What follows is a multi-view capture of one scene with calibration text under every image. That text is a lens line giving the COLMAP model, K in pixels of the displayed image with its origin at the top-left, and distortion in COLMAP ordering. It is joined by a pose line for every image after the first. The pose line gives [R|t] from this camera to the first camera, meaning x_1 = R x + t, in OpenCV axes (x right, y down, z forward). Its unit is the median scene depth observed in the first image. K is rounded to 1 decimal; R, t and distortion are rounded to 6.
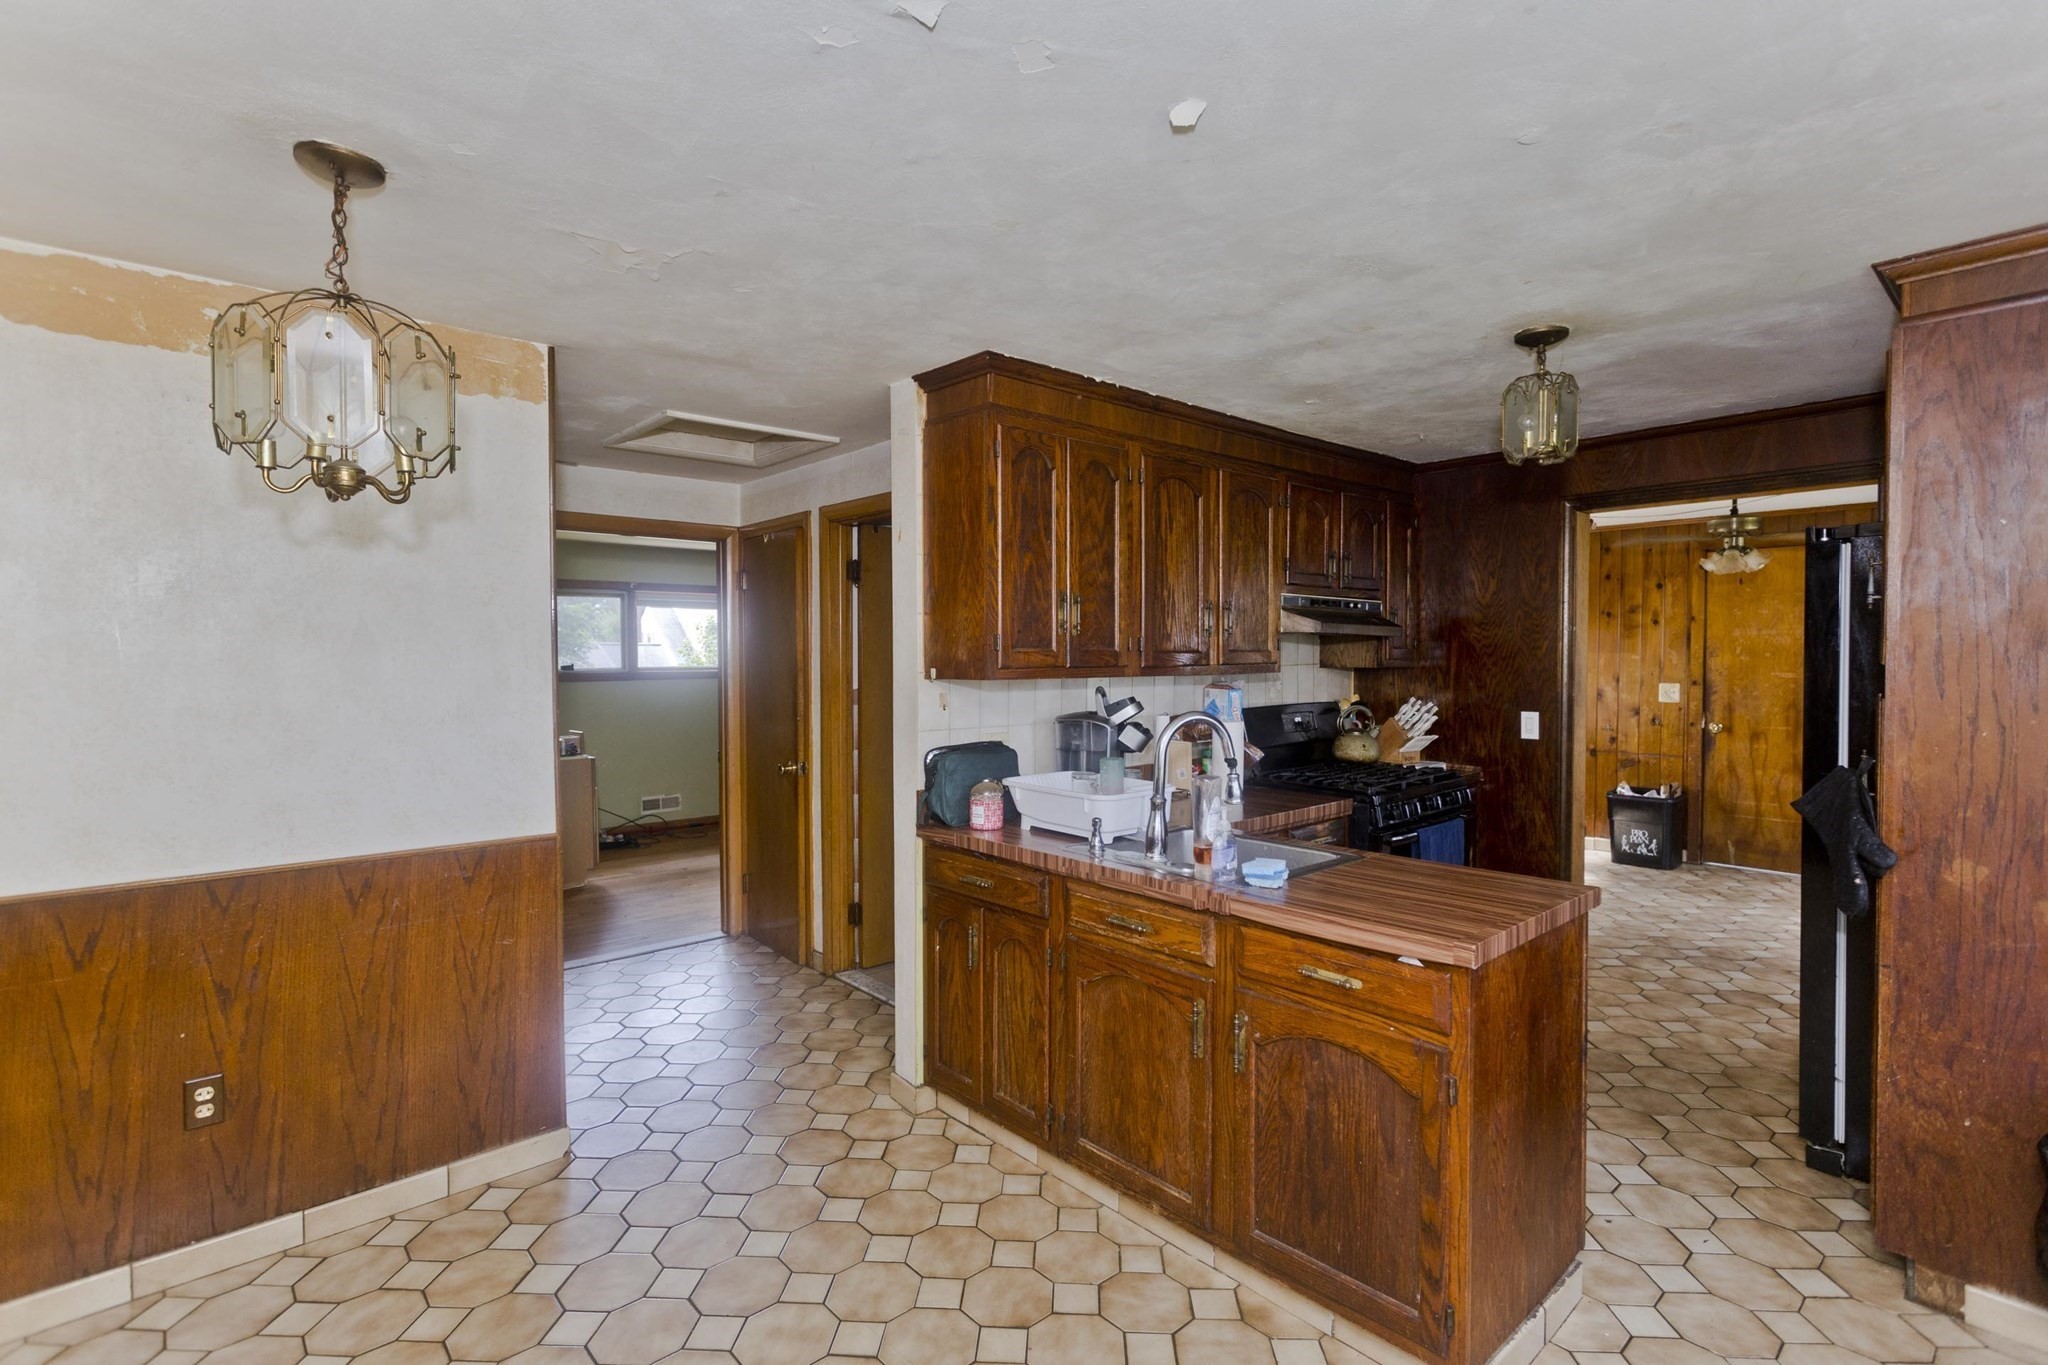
lens RADIAL K [[974.7, 0, 1007.3], [0, 974.7, 679.0], [0, 0, 1]] dist [0.002688, 0.000568]
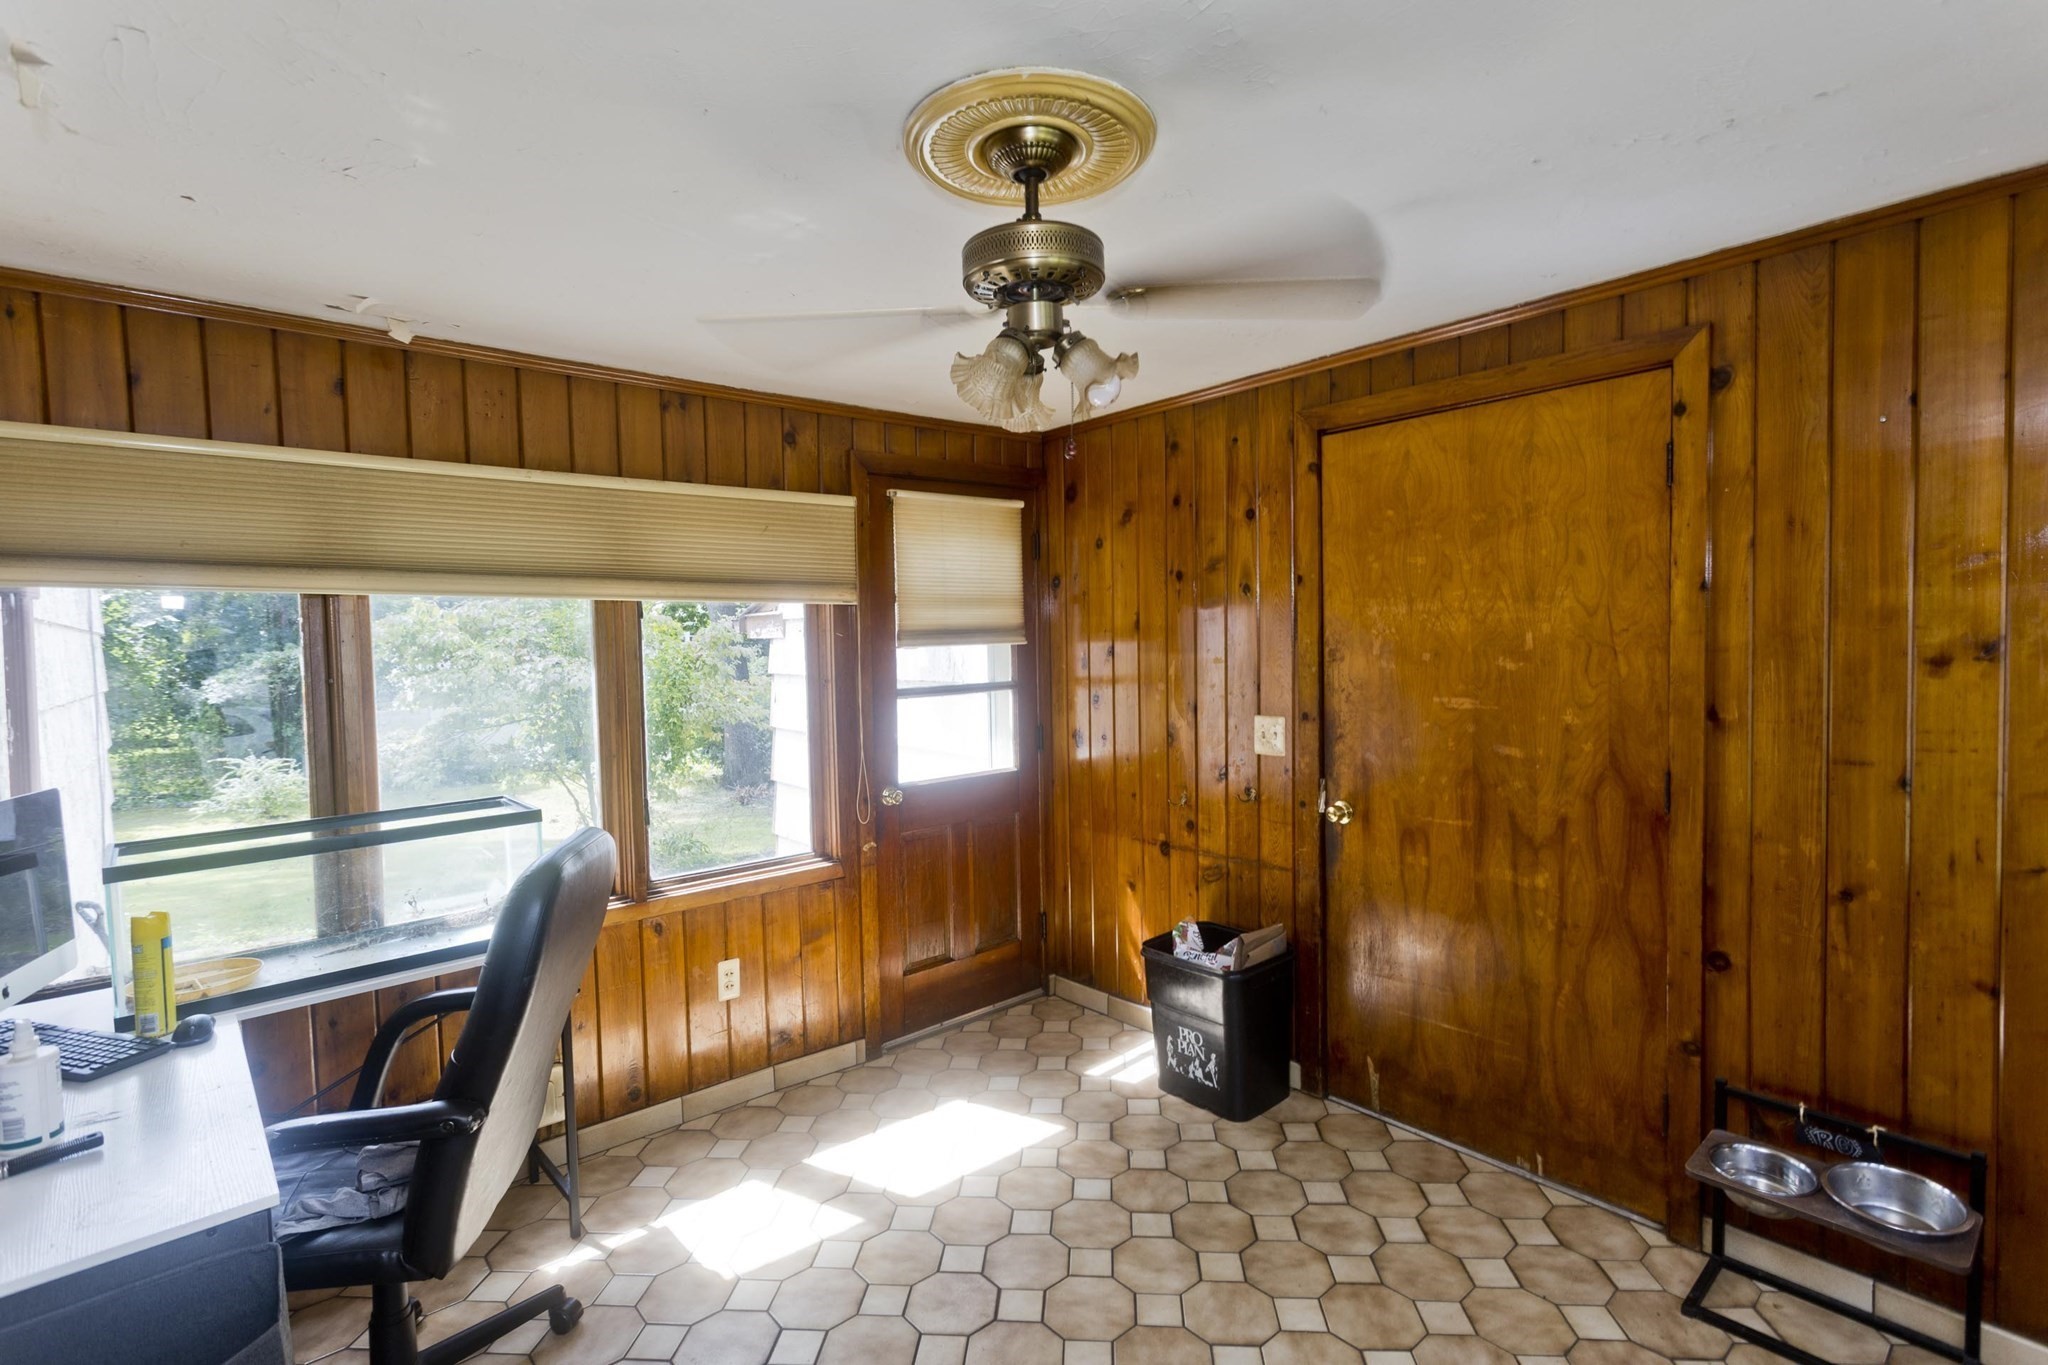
lens RADIAL K [[974.7, 0, 1028.8], [0, 974.7, 675.9], [0, 0, 1]] dist [0.002688, 0.000568]
pose [[0.999993, -0.003185, -0.002179, 0.581707], [0.003185, 0.999995, 0.000055, -0.016453], [0.002179, -0.000062, 0.999998, 0.538512]]
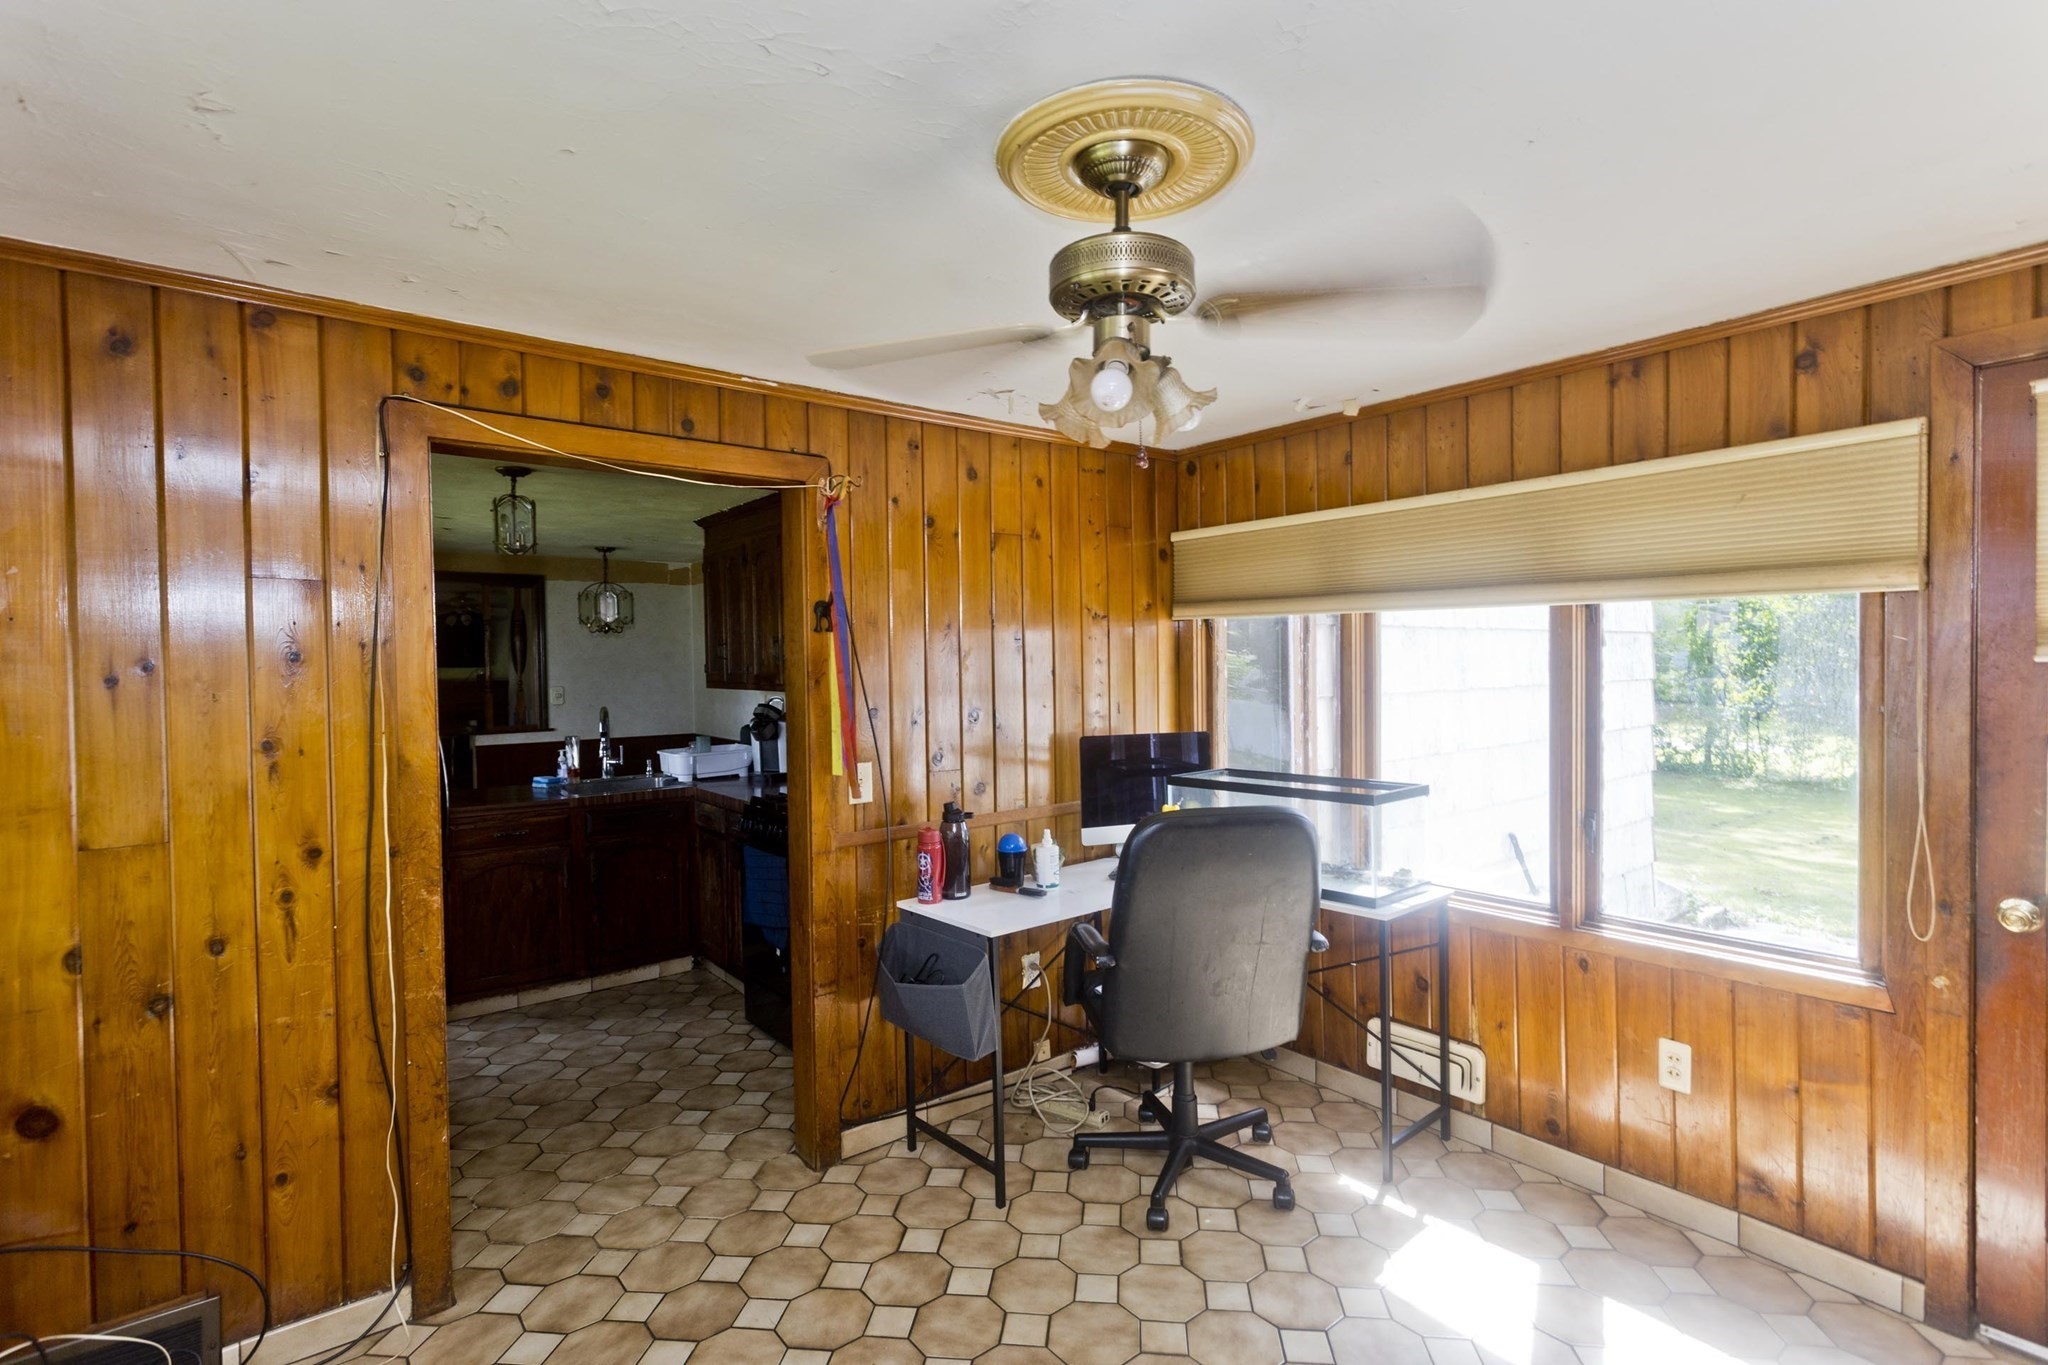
lens RADIAL K [[974.7, 0, 1012.7], [0, 974.7, 670.0], [0, 0, 1]] dist [0.002688, 0.000568]
pose [[-0.055593, 0.031931, -0.997943, 0.976783], [-0.018820, 0.999277, 0.033022, -0.042505], [0.998276, 0.020617, -0.054952, 0.910163]]
